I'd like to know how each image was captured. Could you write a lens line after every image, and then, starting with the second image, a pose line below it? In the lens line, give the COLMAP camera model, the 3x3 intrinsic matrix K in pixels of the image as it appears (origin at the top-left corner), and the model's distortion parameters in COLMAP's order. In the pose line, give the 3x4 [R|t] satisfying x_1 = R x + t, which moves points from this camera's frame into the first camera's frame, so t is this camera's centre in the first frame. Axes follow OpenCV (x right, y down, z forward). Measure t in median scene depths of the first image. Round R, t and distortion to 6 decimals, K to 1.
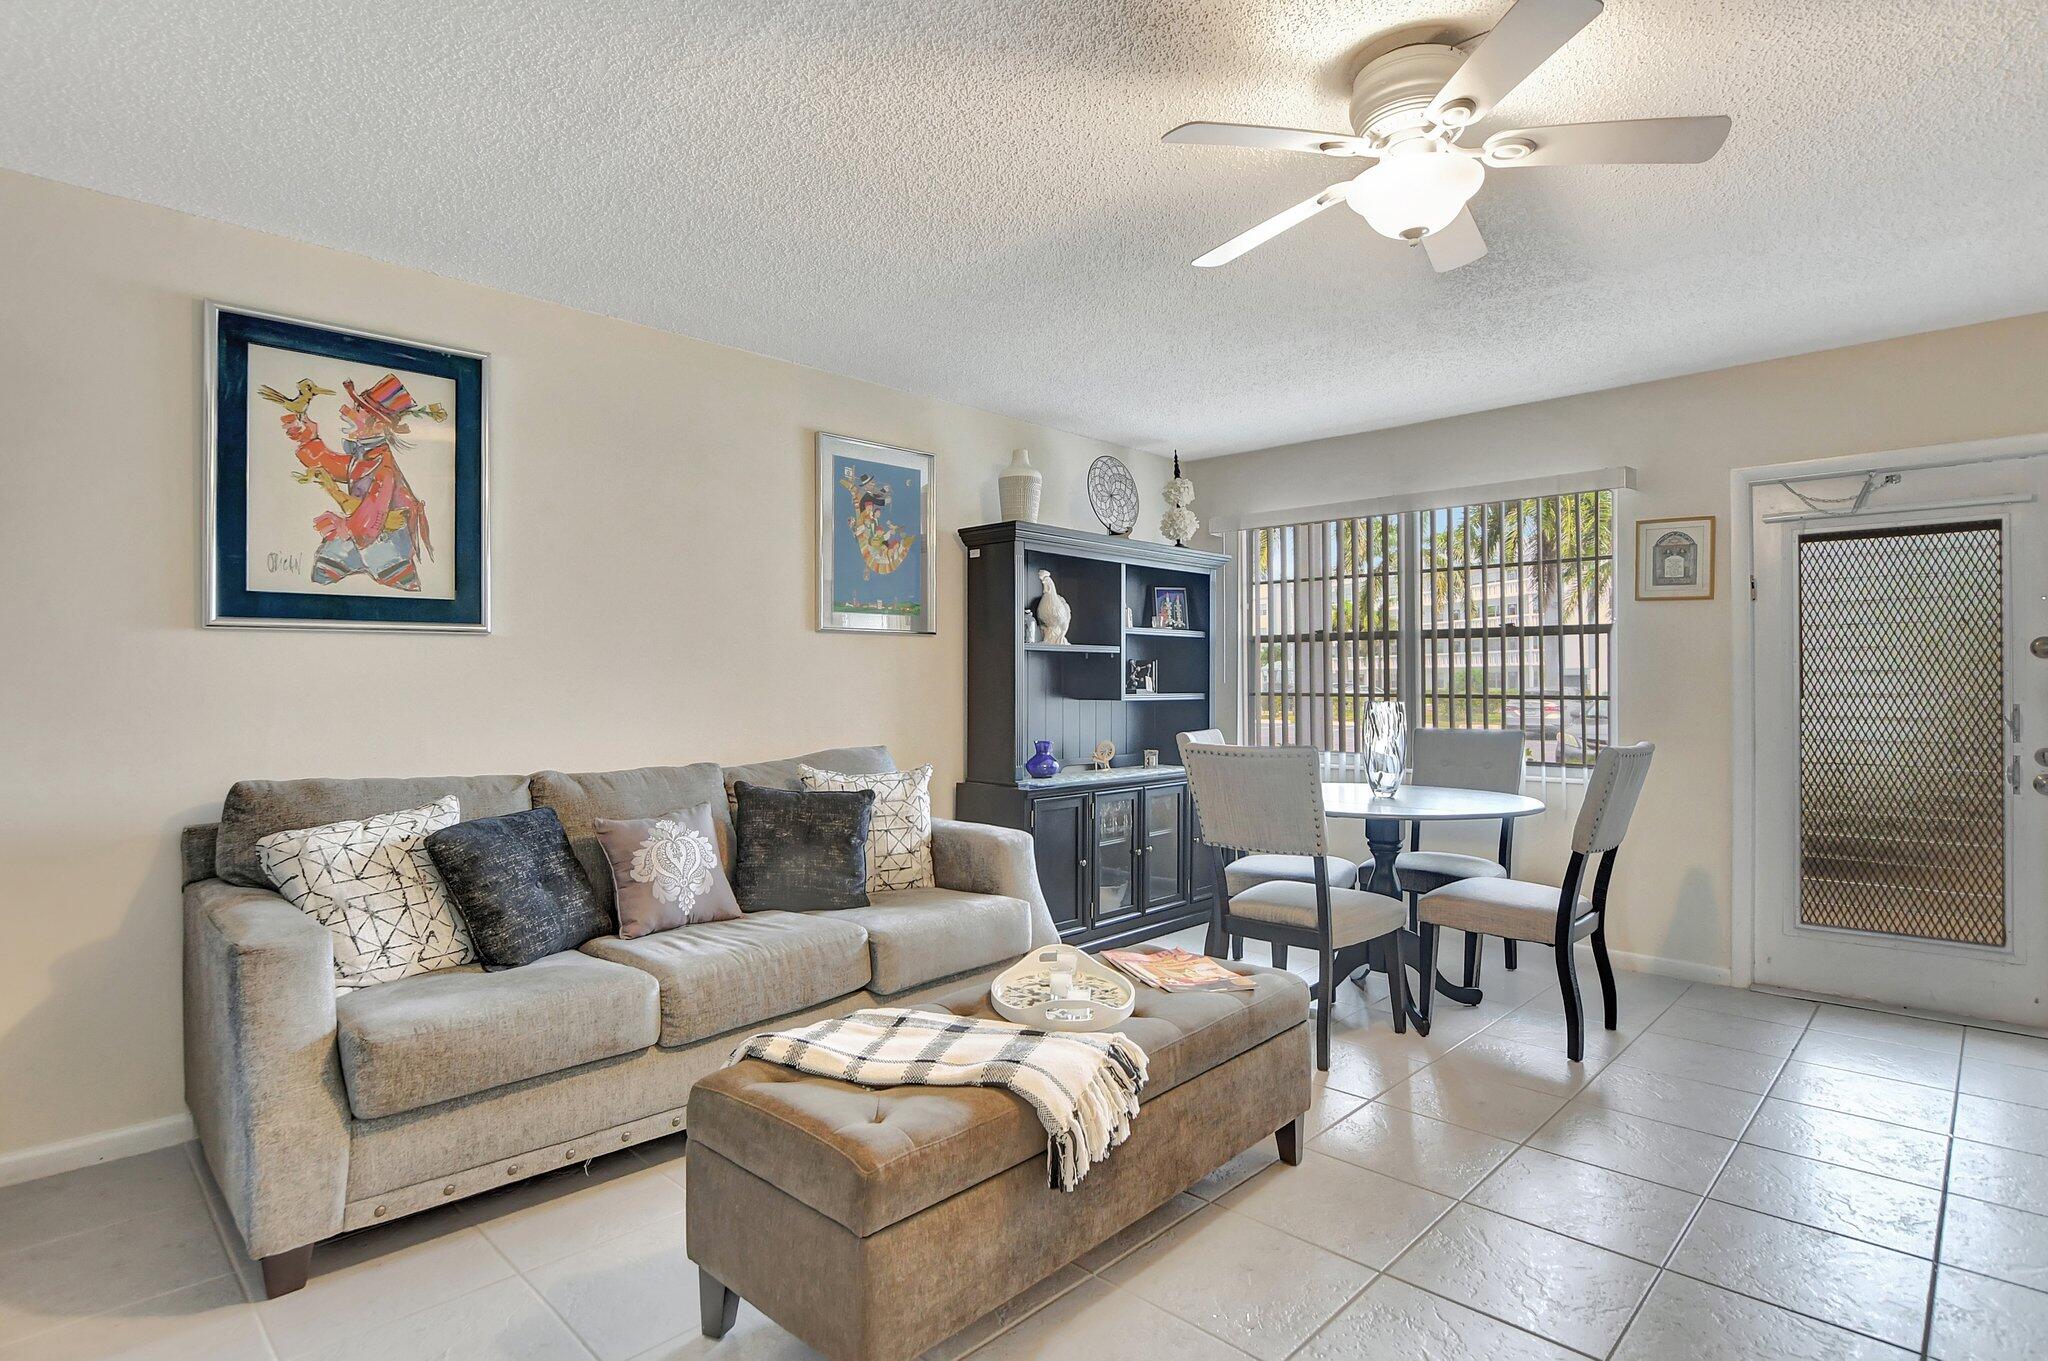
lens RADIAL K [[992.5, 0, 1021.0], [0, 992.5, 671.6], [0, 0, 1]] dist [-0.015653, 0.000607]
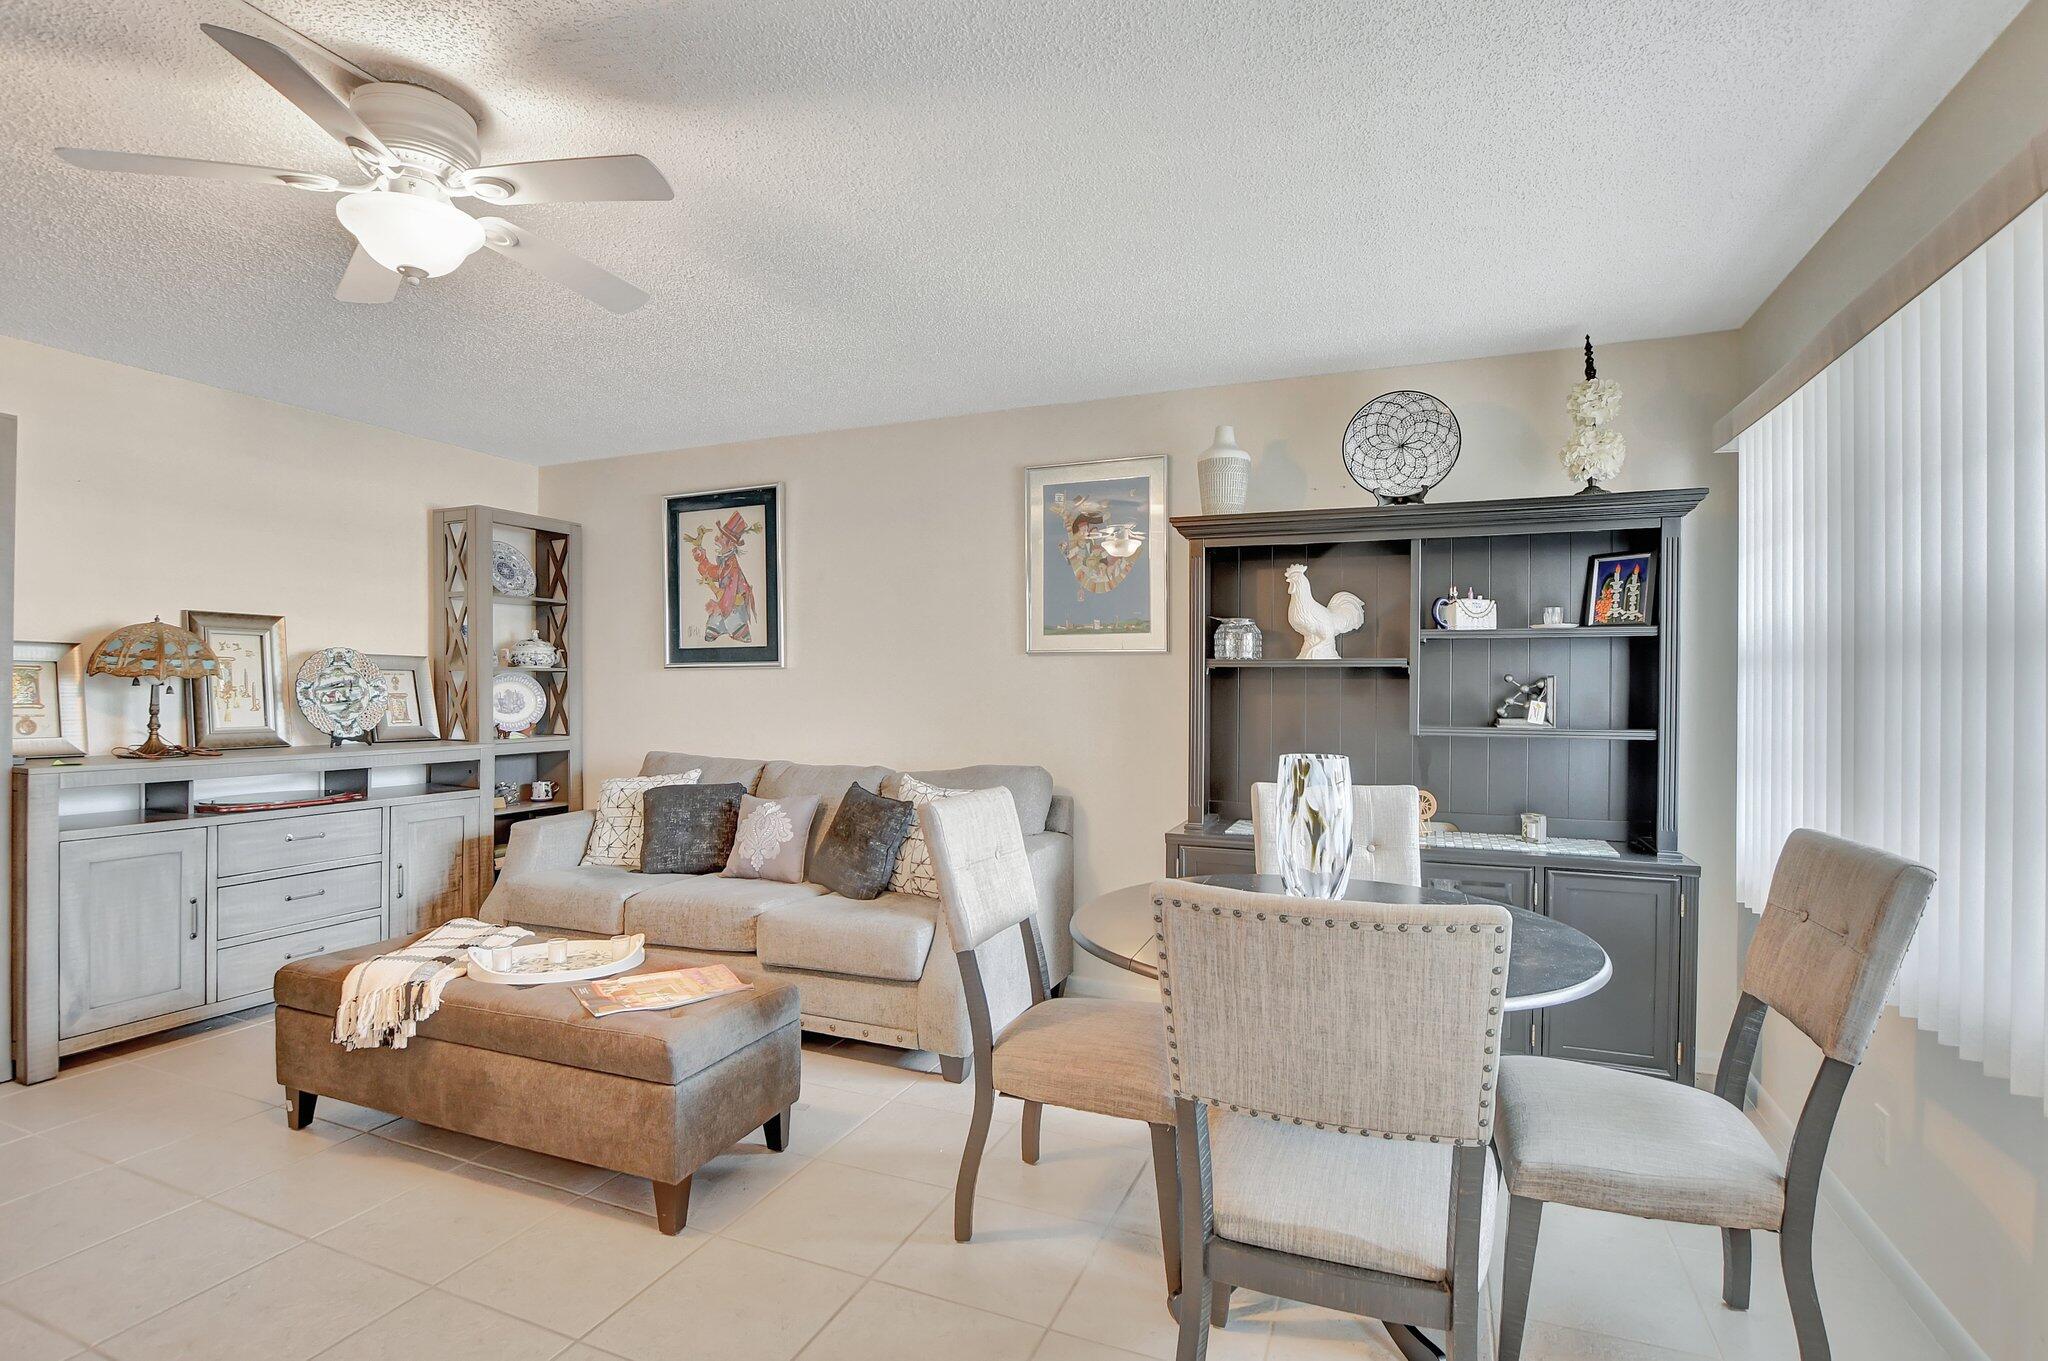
lens RADIAL K [[992.5, 0, 1005.8], [0, 992.5, 692.0], [0, 0, 1]] dist [-0.015653, 0.000607]
pose [[0.385473, 0.013682, -0.922618, 1.058779], [0.007187, 0.999815, 0.017829, -0.026967], [0.922691, -0.013504, 0.385303, 0.775788]]
